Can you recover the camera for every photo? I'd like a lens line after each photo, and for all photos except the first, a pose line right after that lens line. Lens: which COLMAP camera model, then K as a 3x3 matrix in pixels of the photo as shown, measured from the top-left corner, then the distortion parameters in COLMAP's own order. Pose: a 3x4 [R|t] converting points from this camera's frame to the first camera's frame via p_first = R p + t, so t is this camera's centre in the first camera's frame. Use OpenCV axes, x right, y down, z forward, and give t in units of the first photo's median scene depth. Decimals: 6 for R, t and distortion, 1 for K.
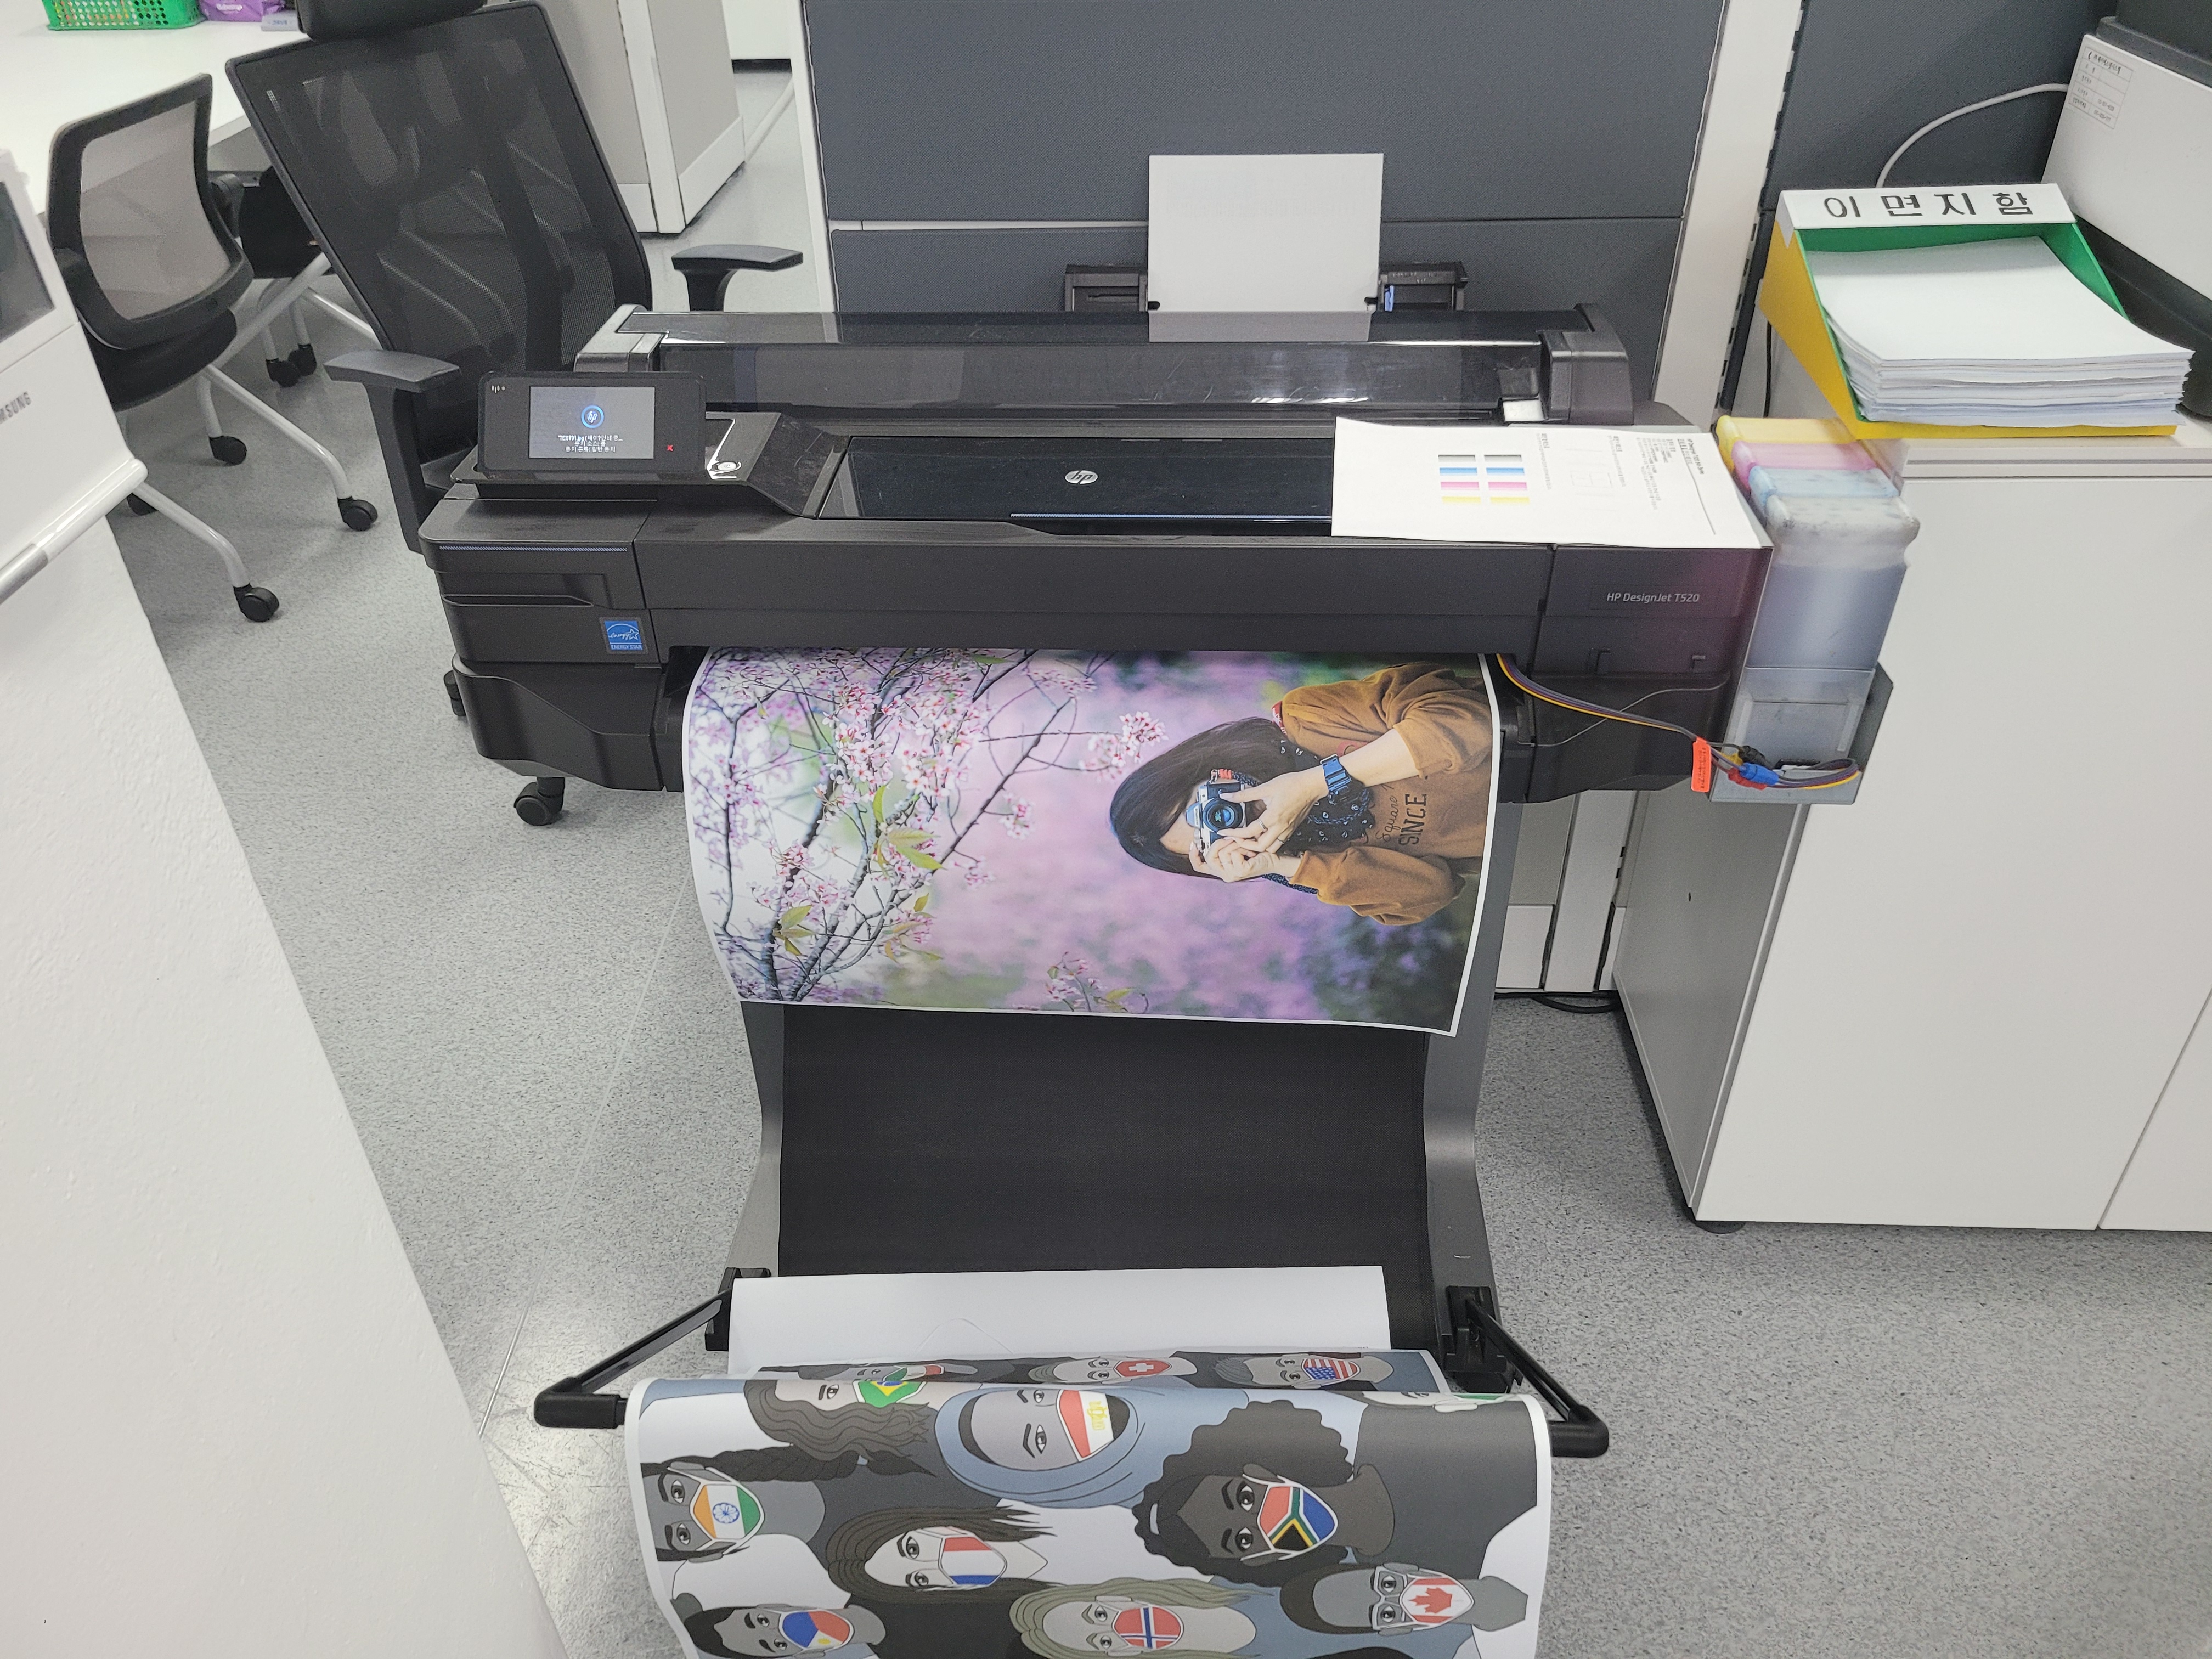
lens RADIAL K [[1667.5, 0, 1109.6], [0, 1667.5, 847.9], [0, 0, 1]] dist [0.057406, -0.044337]
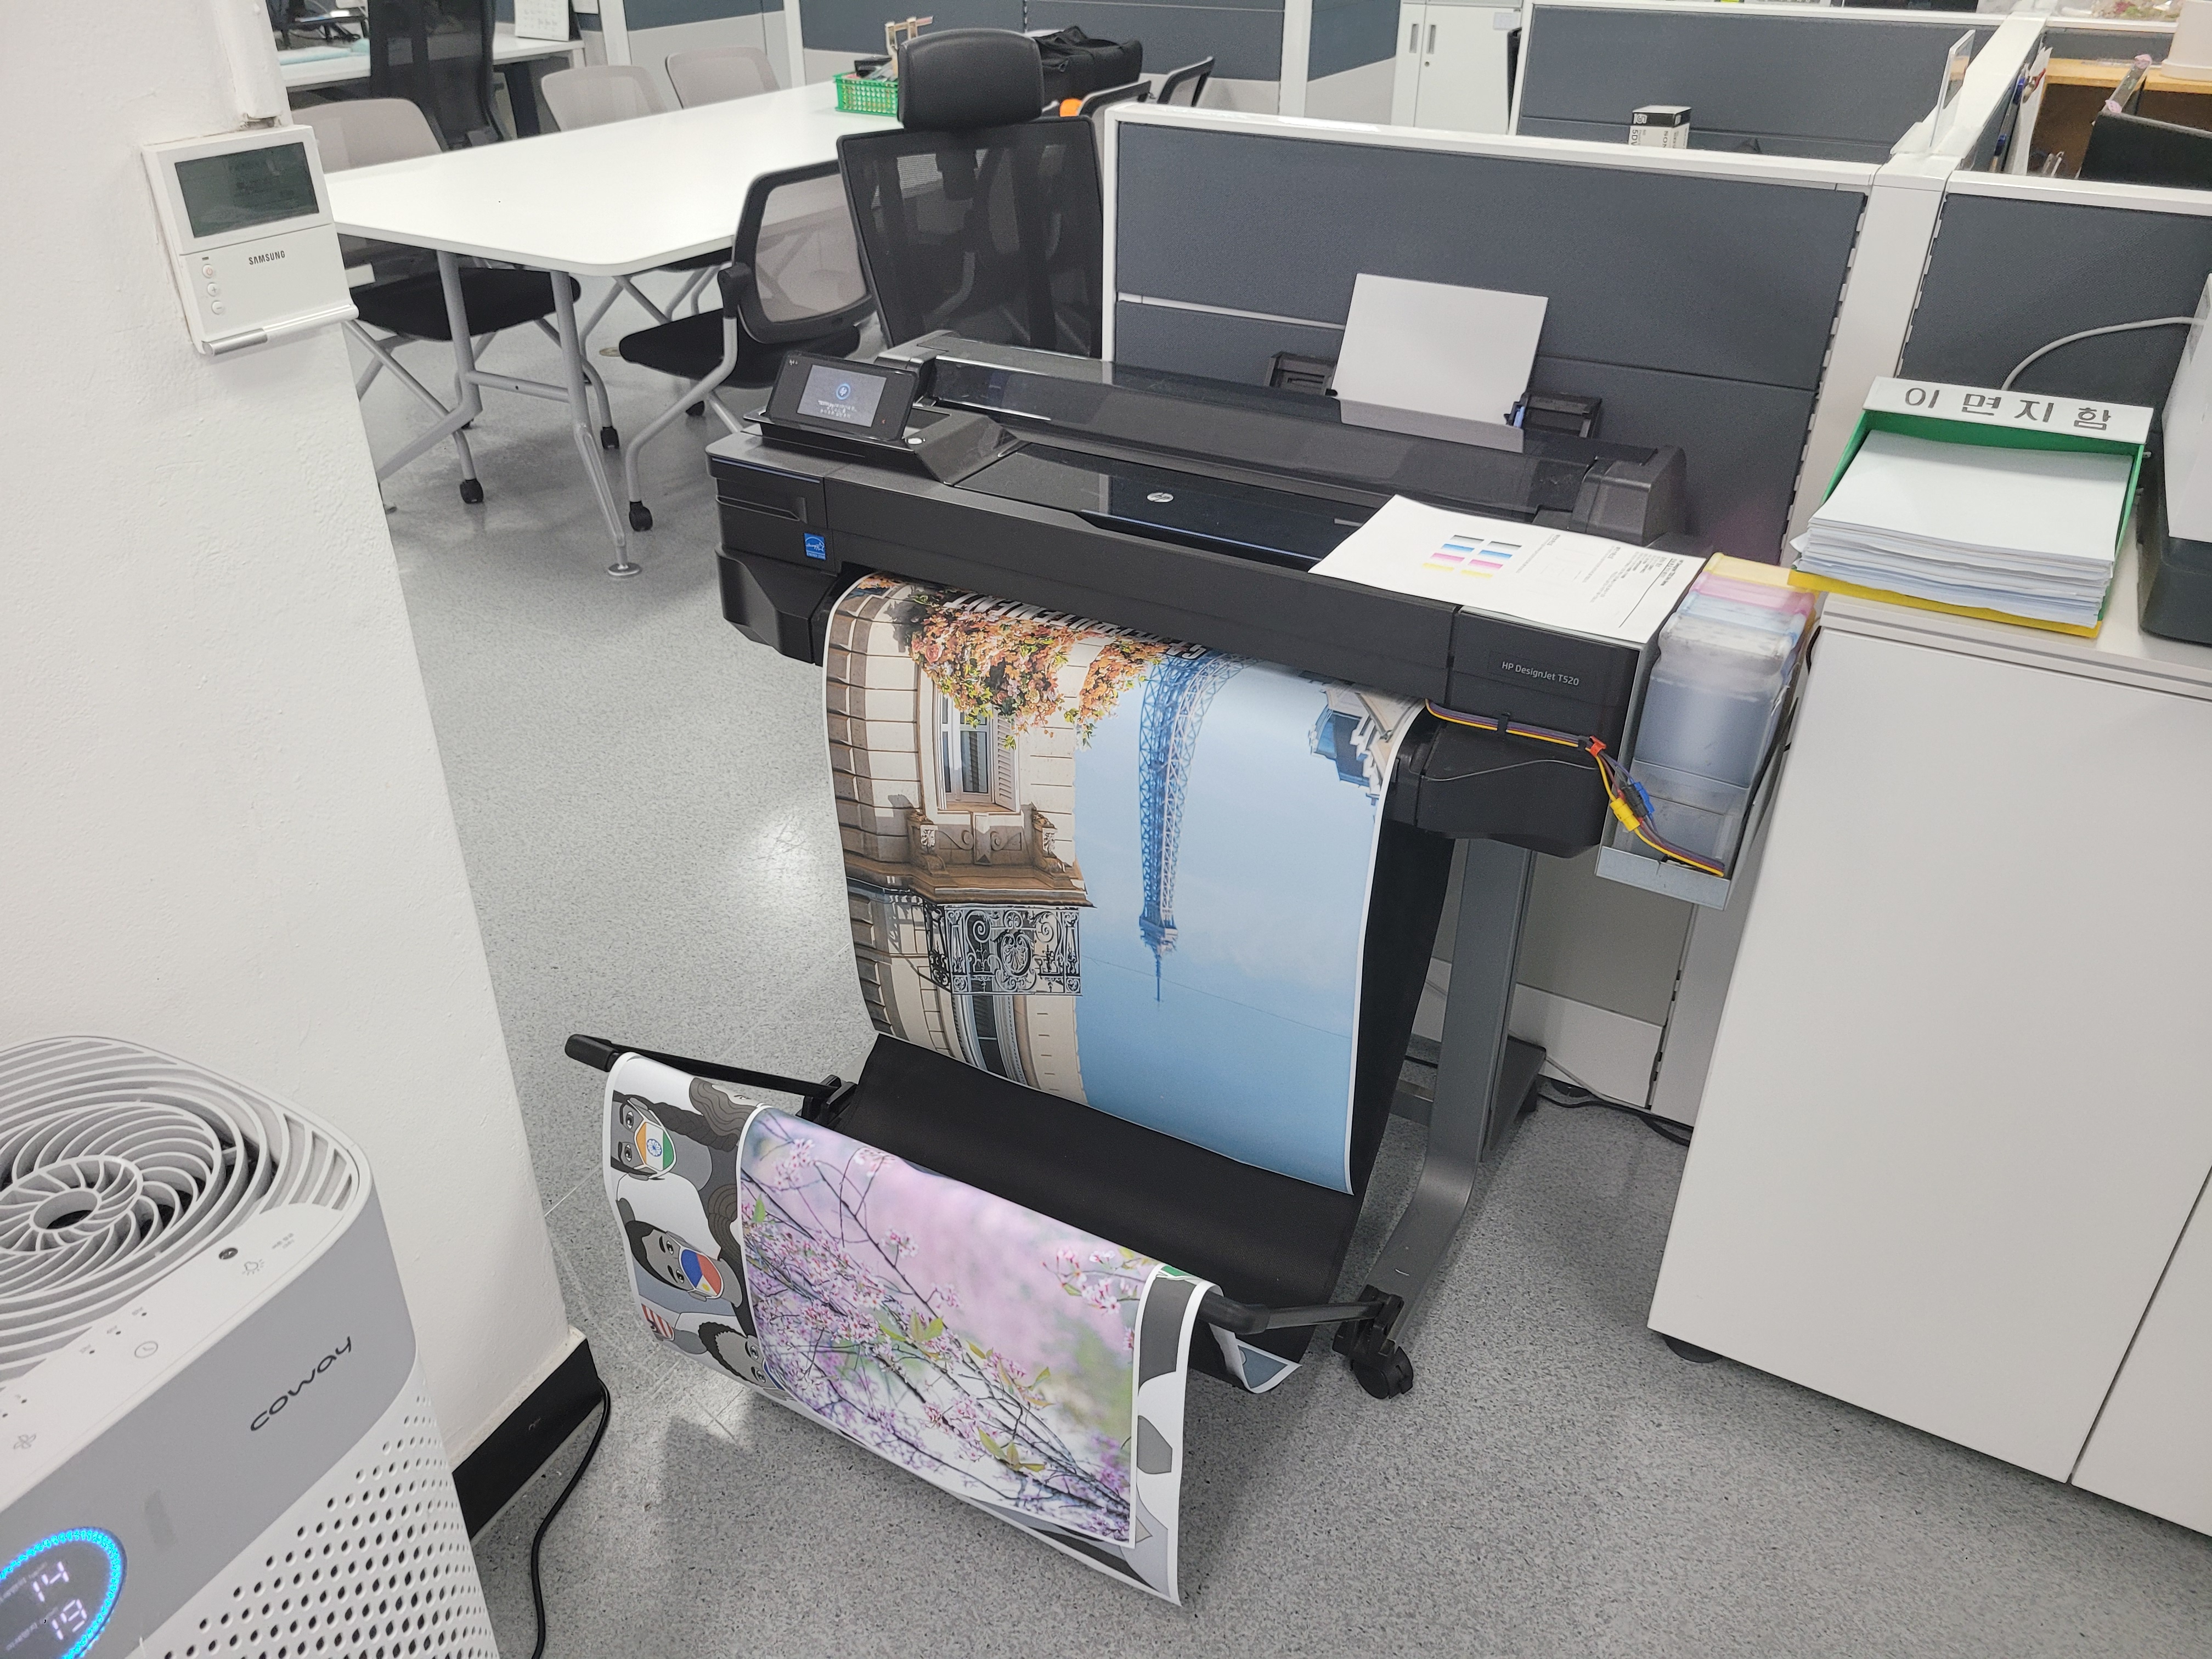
lens RADIAL K [[1669.2, 0, 1106.0], [0, 1669.2, 829.5], [0, 0, 1]] dist [0.053697, -0.038104]
pose [[0.898064, 0.249484, -0.362270, 0.406330], [-0.278347, 0.960047, -0.028865, 0.058104], [0.340595, 0.126760, 0.931626, -0.137597]]
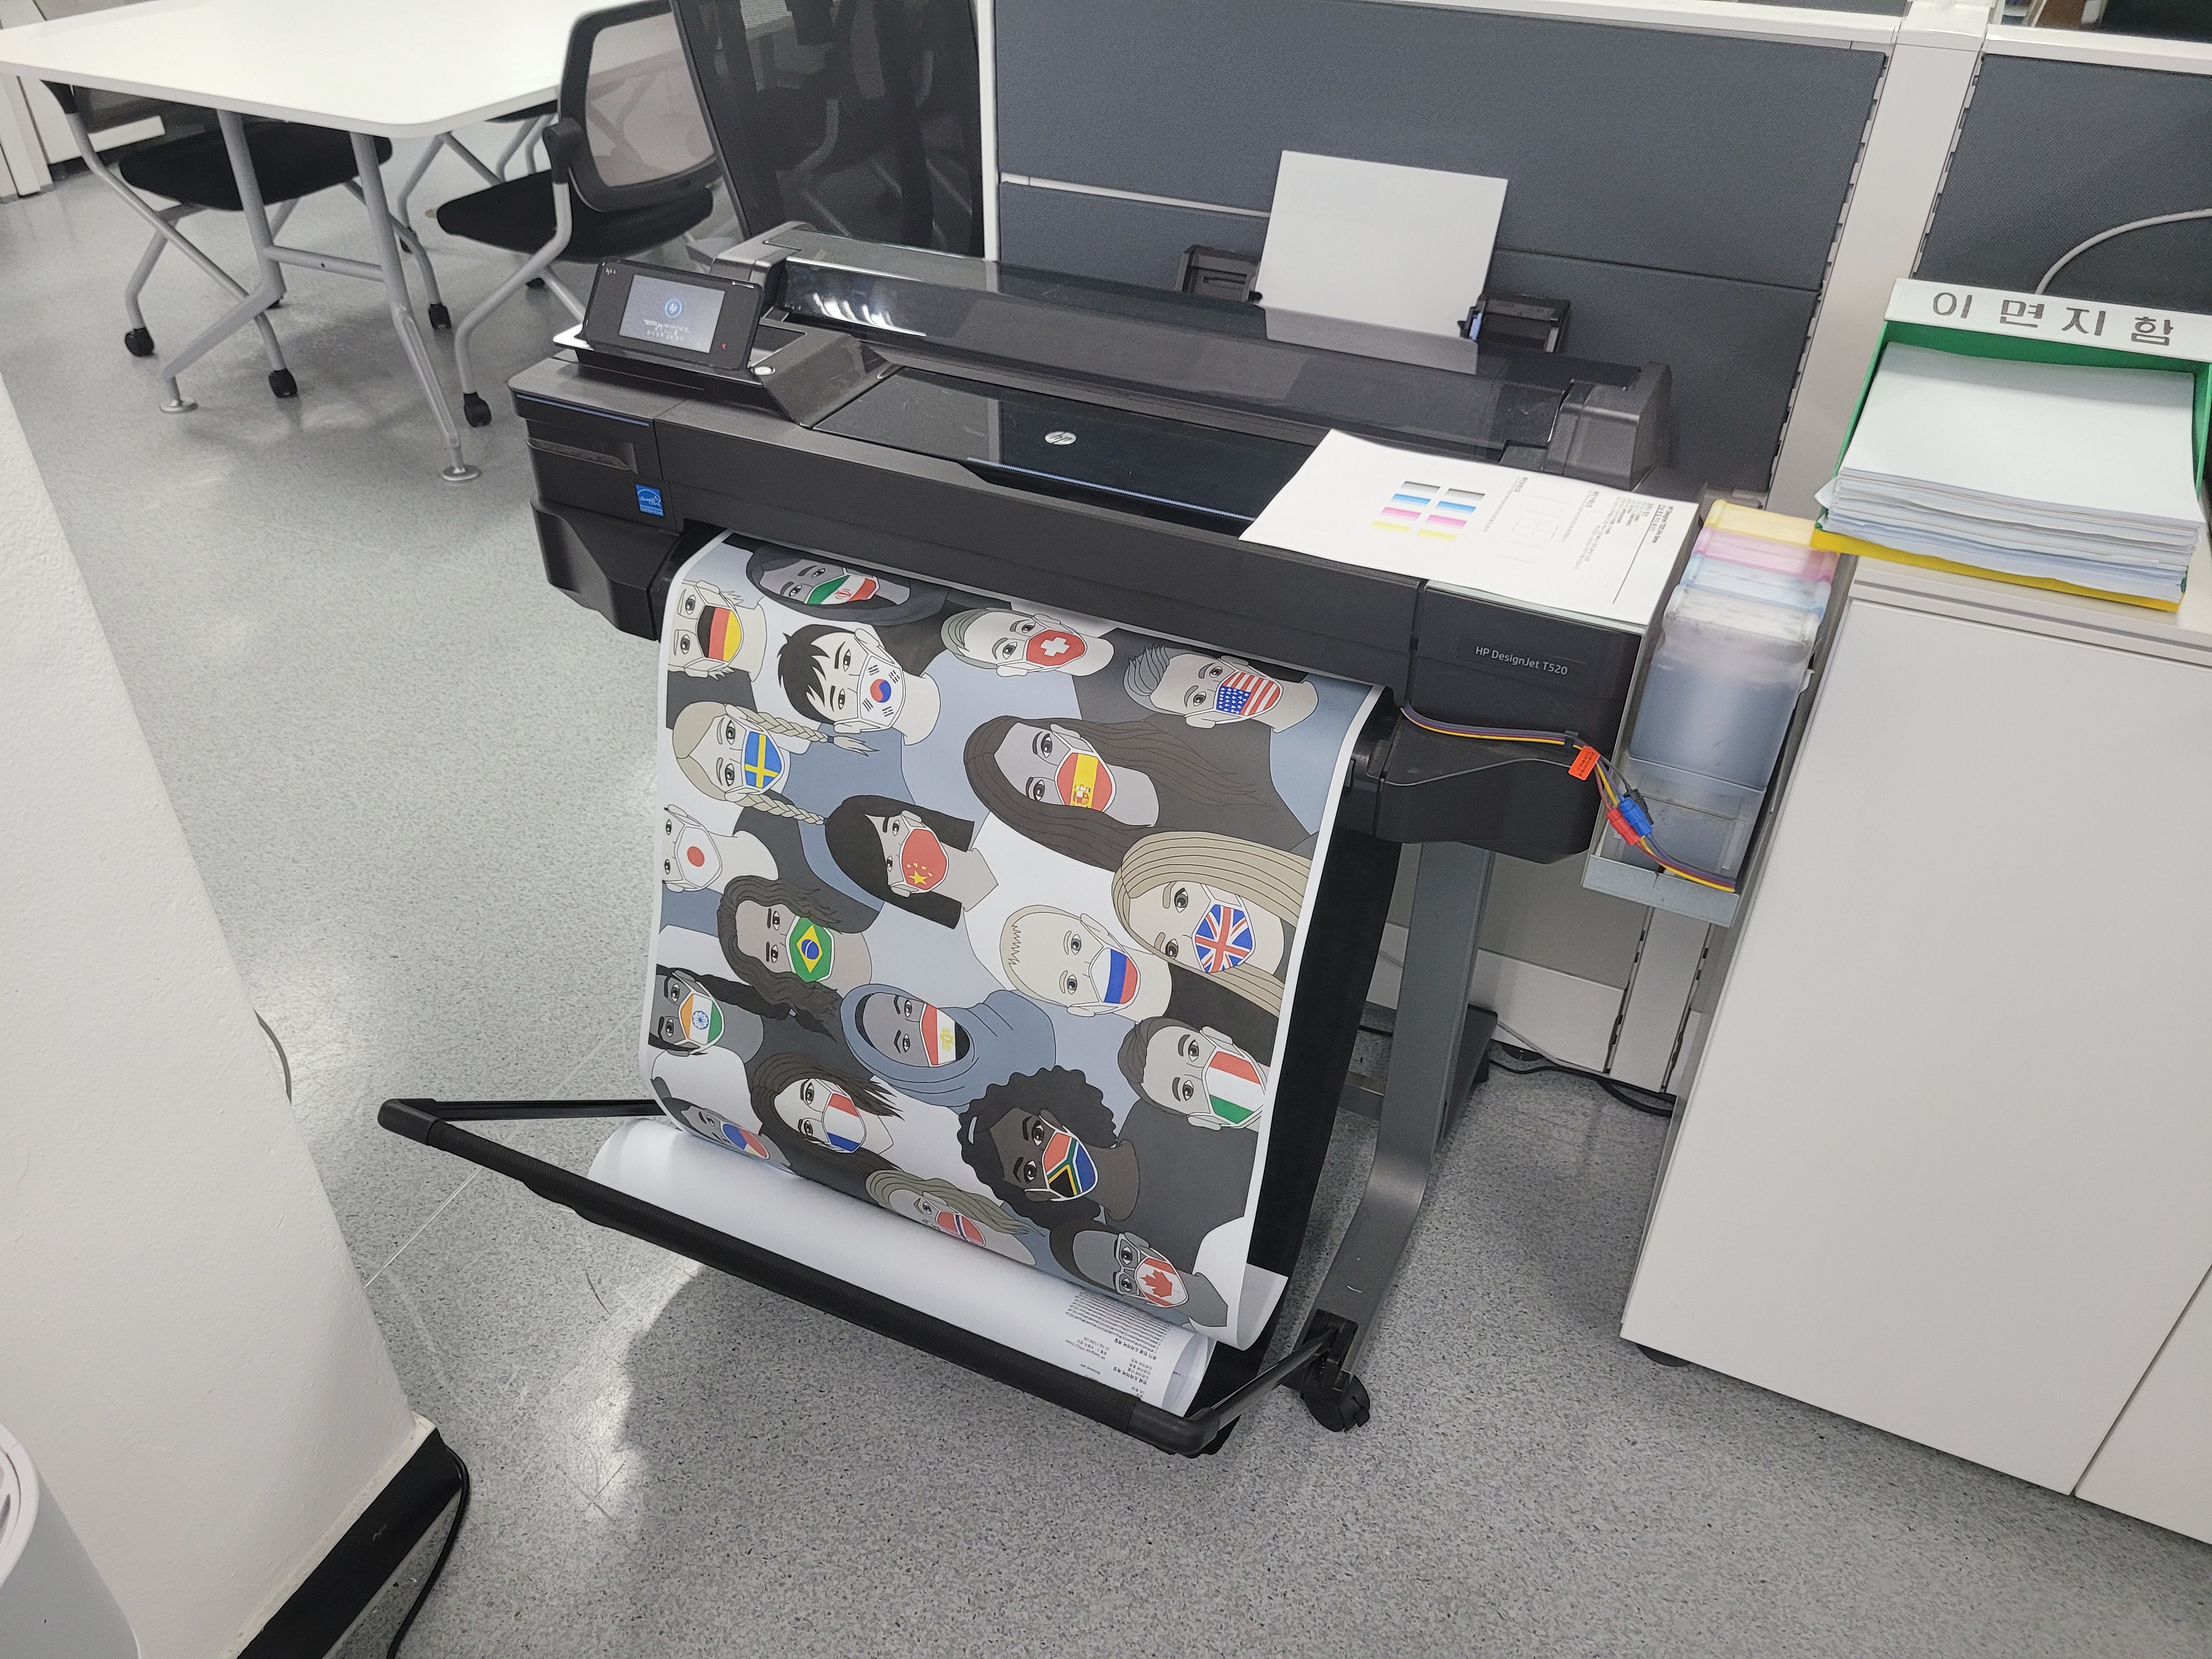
lens RADIAL K [[1667.5, 0, 1109.6], [0, 1667.5, 847.9], [0, 0, 1]] dist [0.057406, -0.044337]
pose [[0.925663, 0.250057, -0.283935, 0.329358], [-0.245823, 0.967969, 0.051062, -0.027965], [0.287609, 0.022531, 0.957483, -0.000395]]
